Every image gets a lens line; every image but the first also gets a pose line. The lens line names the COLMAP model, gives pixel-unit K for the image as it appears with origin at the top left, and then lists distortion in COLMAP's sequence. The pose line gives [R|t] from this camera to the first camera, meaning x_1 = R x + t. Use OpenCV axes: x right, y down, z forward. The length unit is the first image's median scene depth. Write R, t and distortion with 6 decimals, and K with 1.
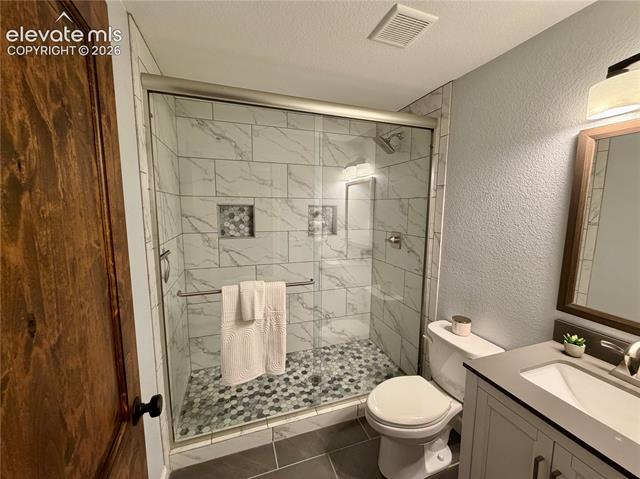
lens RADIAL K [[256.2, 0, 320.6], [0, 256.2, 239.7], [0, 0, 1]] dist [-0.000861, -0.000053]
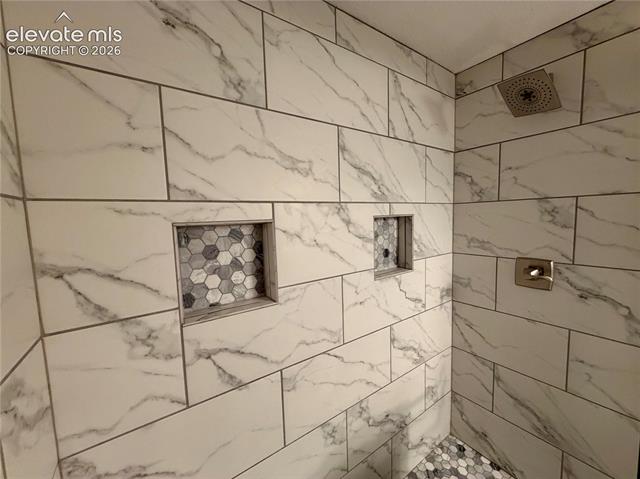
lens RADIAL K [[256.2, 0, 319.8], [0, 256.2, 239.1], [0, 0, 1]] dist [-0.000861, -0.000053]
pose [[0.959464, -0.062285, 0.274862, -0.296090], [0.073926, 0.996744, -0.032185, -0.088983], [-0.271963, 0.051200, 0.960945, 0.595883]]
